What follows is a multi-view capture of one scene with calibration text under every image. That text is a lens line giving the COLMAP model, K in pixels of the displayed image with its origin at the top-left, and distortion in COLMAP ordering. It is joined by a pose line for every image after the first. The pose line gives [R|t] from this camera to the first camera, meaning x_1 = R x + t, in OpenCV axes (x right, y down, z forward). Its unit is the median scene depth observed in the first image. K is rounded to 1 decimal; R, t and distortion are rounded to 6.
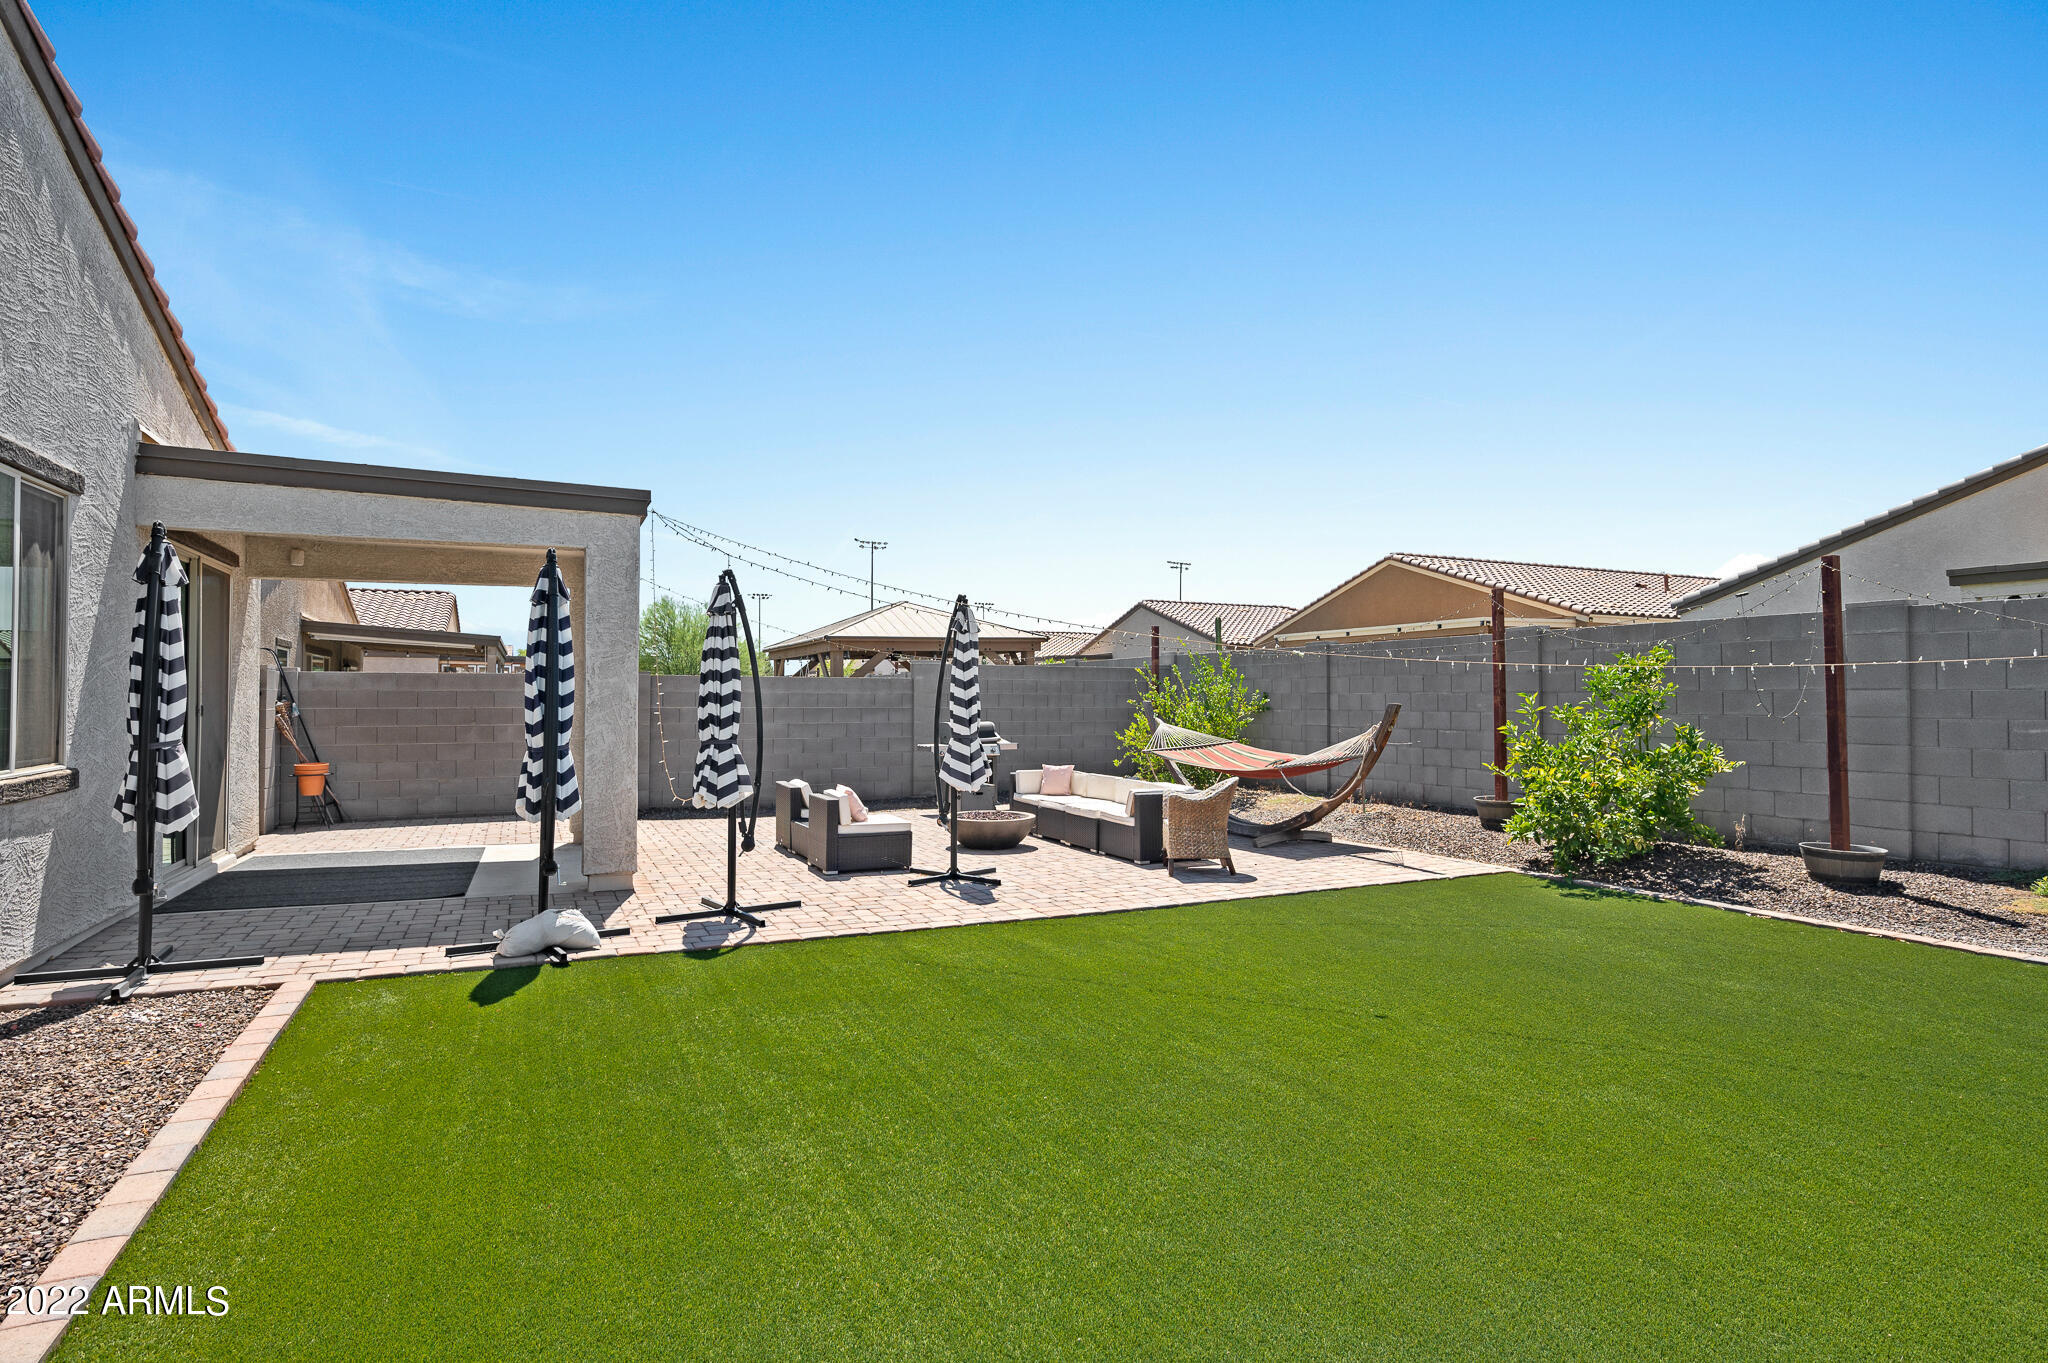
lens RADIAL K [[1065.5, 0, 1029.8], [0, 1065.5, 684.1], [0, 0, 1]] dist [-0.011017, 0.000678]
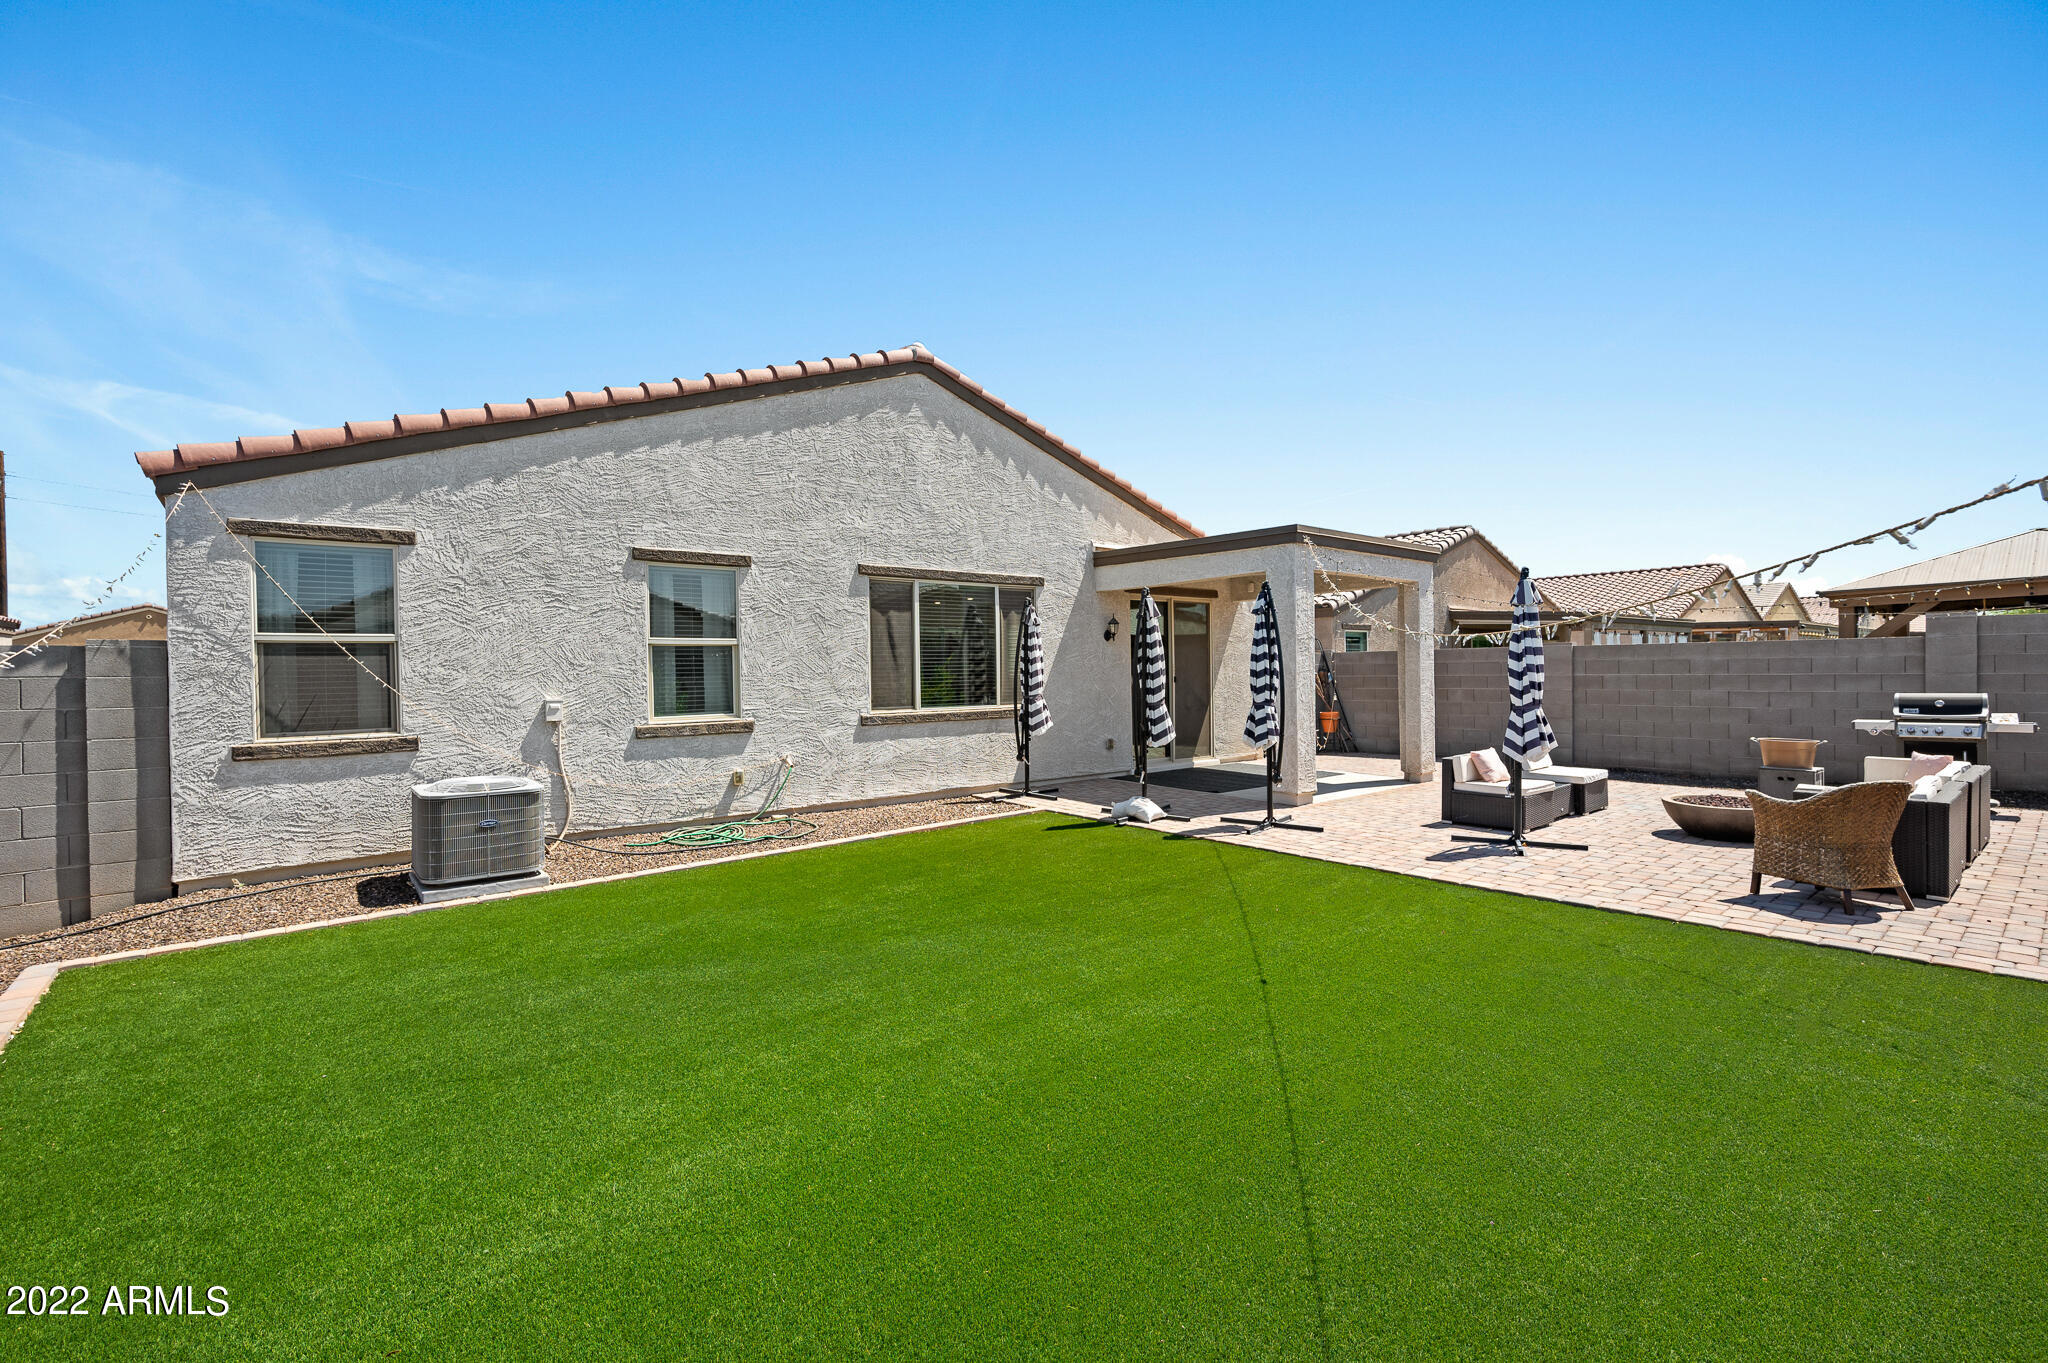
lens RADIAL K [[921.7, 0, 1026.7], [0, 921.7, 677.5], [0, 0, 1]] dist [0.001316, 0.000113]
pose [[0.232166, 0.001176, -0.972675, 0.748160], [0.029062, 0.999544, 0.008145, -0.000029], [0.972242, -0.030159, 0.232026, 0.368143]]
